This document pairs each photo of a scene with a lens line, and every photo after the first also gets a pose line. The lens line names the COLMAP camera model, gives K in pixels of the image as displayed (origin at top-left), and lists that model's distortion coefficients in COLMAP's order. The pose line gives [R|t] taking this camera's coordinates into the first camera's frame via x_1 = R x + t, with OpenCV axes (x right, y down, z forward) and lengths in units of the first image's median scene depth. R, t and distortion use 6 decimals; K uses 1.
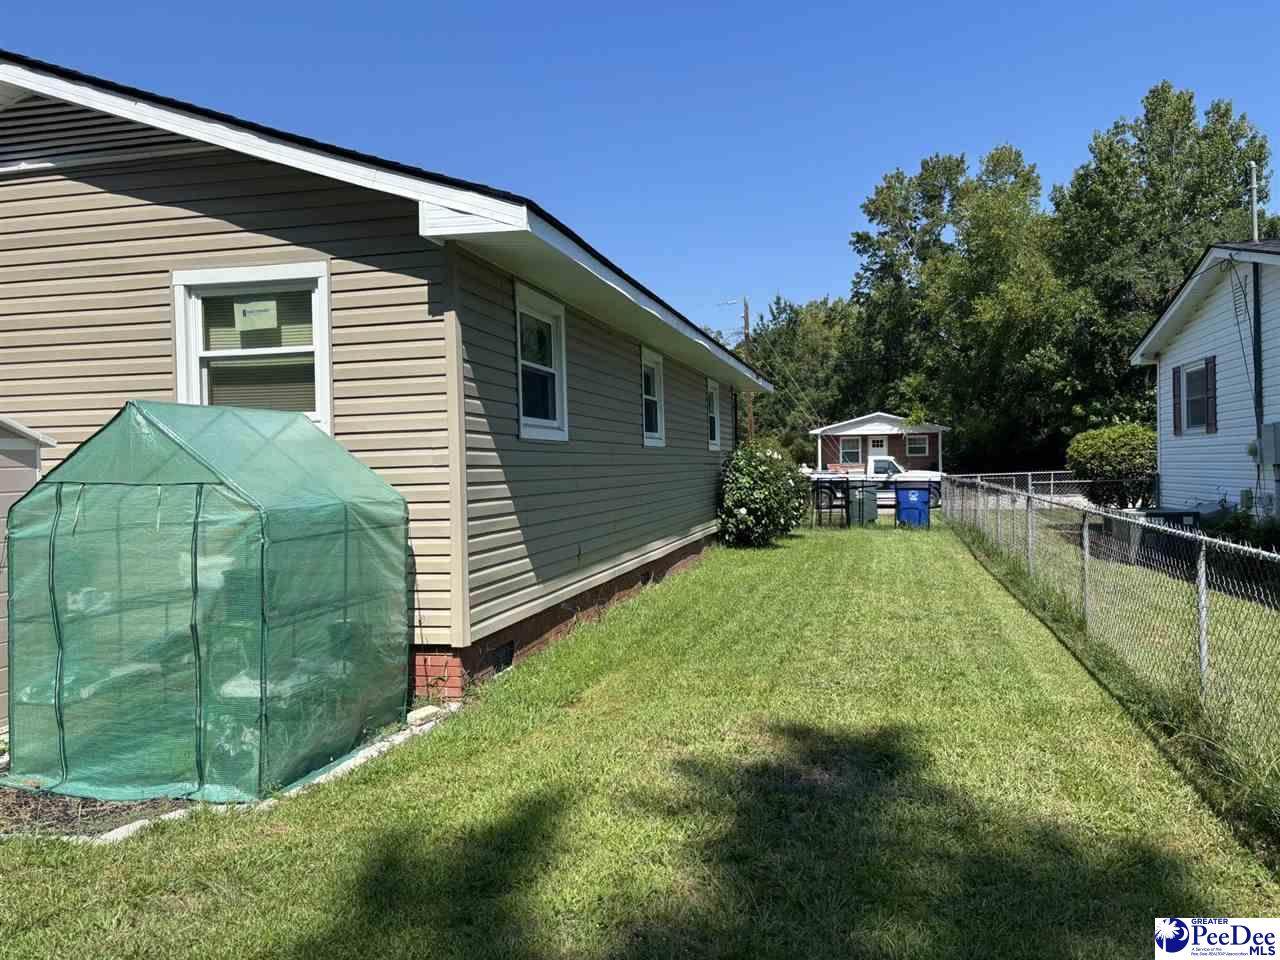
lens RADIAL K [[957.7, 0, 640.4], [0, 957.7, 475.8], [0, 0, 1]] dist [-0.006209, 0.000586]
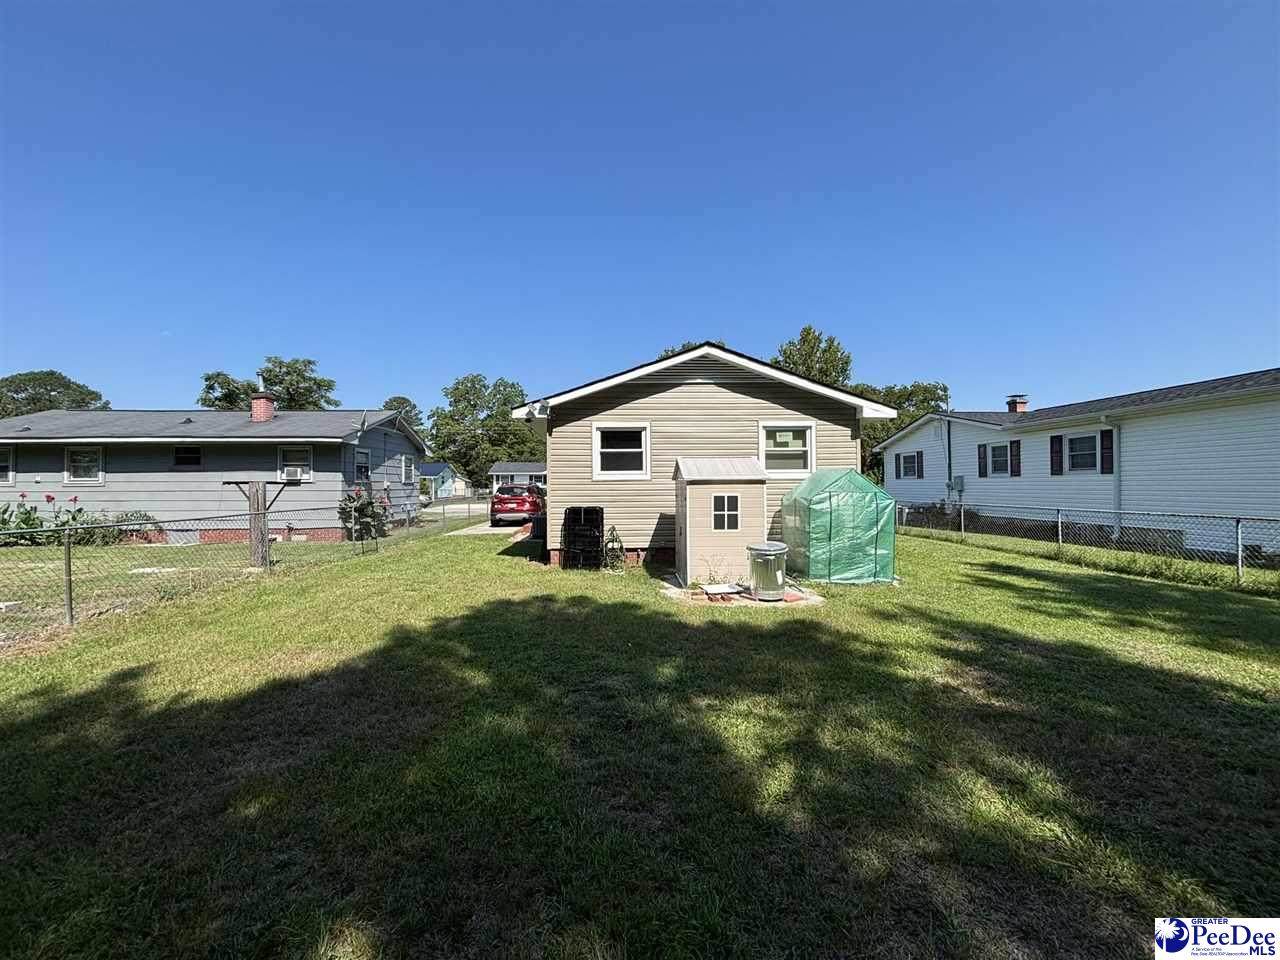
lens RADIAL K [[516.7, 0, 640.6], [0, 516.7, 485.4], [0, 0, 1]] dist [-0.000465, -0.000010]
pose [[0.959058, 0.005275, 0.283162, -1.292933], [0.002811, 0.999600, -0.028142, 0.030171], [-0.283197, 0.027786, 0.958659, -0.428929]]
